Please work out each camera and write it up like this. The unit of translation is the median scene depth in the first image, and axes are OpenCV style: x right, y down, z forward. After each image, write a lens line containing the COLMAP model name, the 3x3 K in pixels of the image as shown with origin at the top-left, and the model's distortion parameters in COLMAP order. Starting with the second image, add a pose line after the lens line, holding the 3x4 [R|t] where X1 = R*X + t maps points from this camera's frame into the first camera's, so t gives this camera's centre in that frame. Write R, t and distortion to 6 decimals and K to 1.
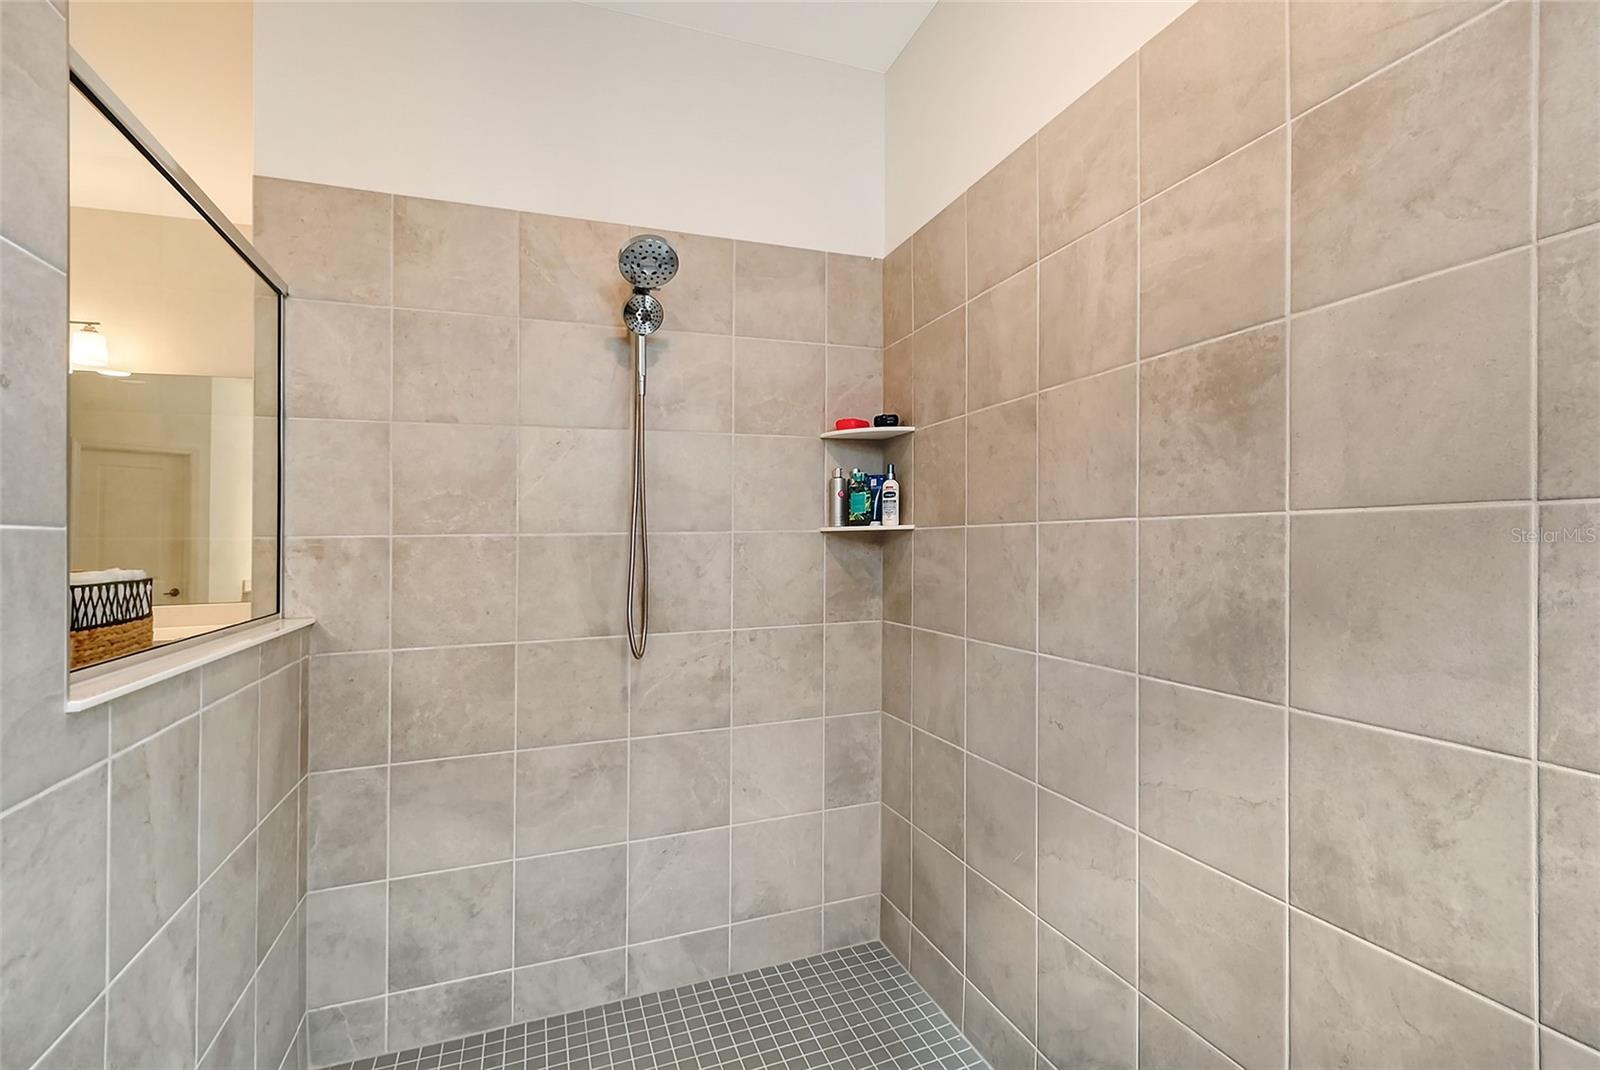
lens RADIAL K [[730.6, 0, 806.7], [0, 730.6, 537.9], [0, 0, 1]] dist [-0.000327, -0.003668]
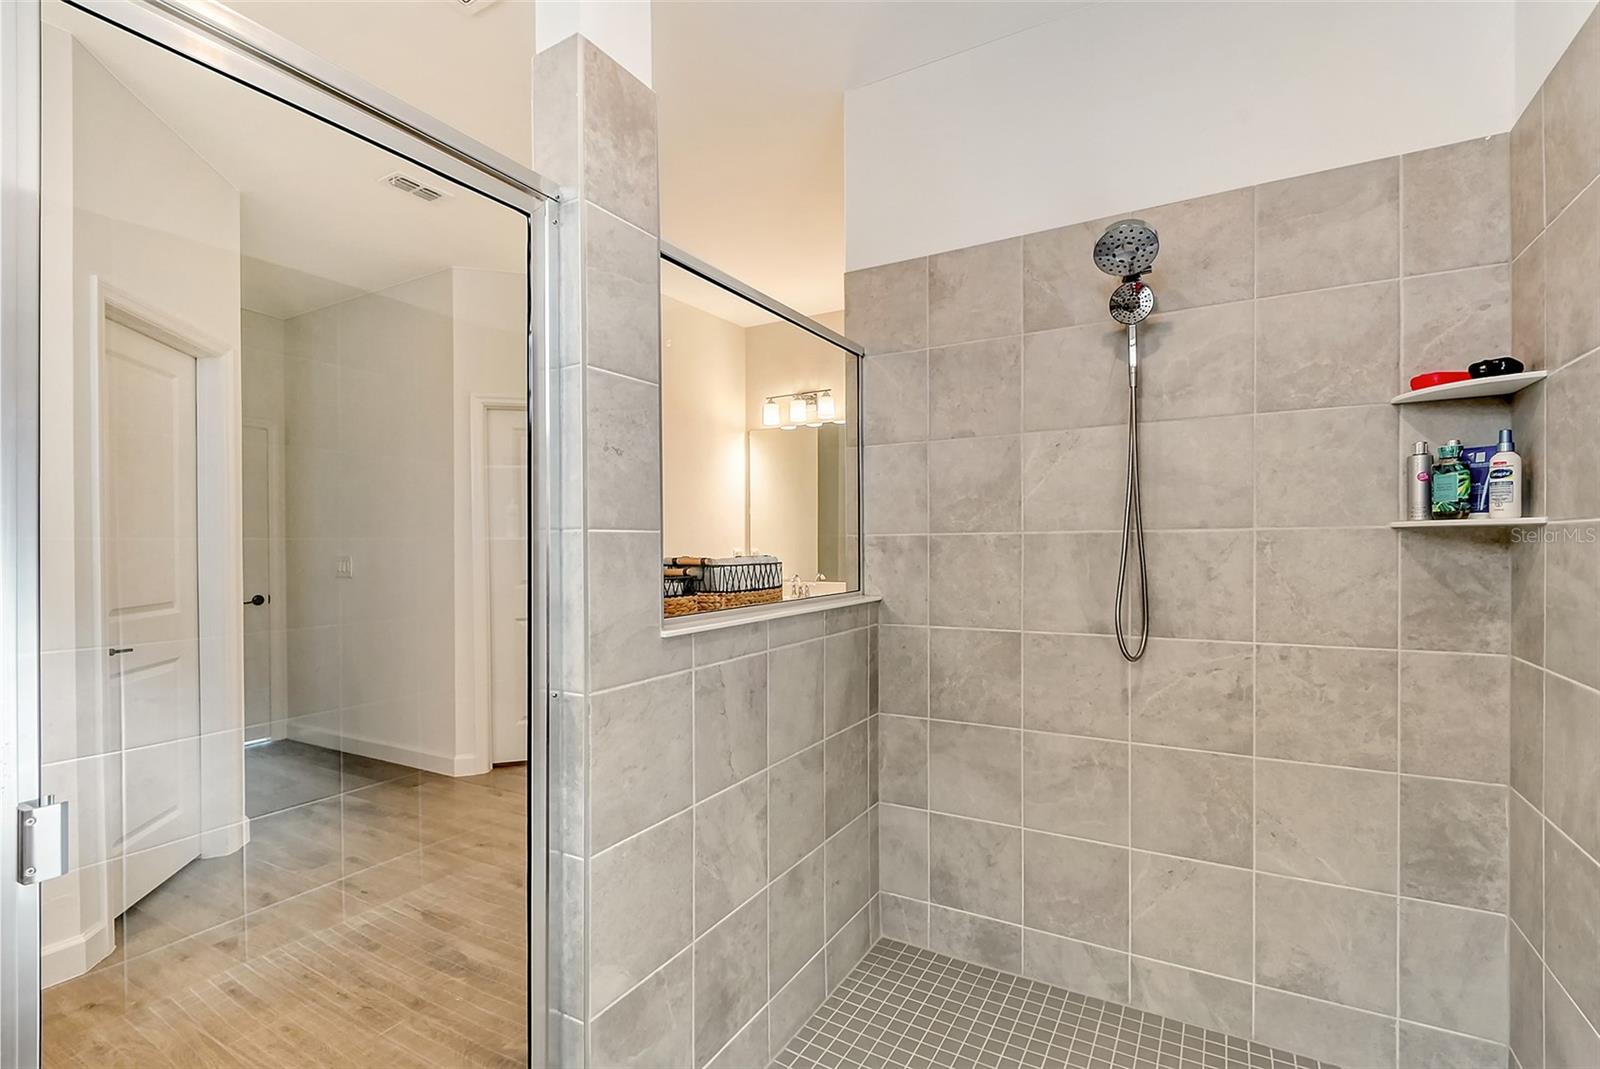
lens RADIAL K [[730.6, 0, 843.8], [0, 730.6, 540.4], [0, 0, 1]] dist [-0.000327, -0.003668]
pose [[0.643509, 0.007959, -0.765397, 0.260887], [0.001454, 0.999931, 0.011621, -0.005686], [0.765437, -0.008591, 0.643453, 0.087076]]
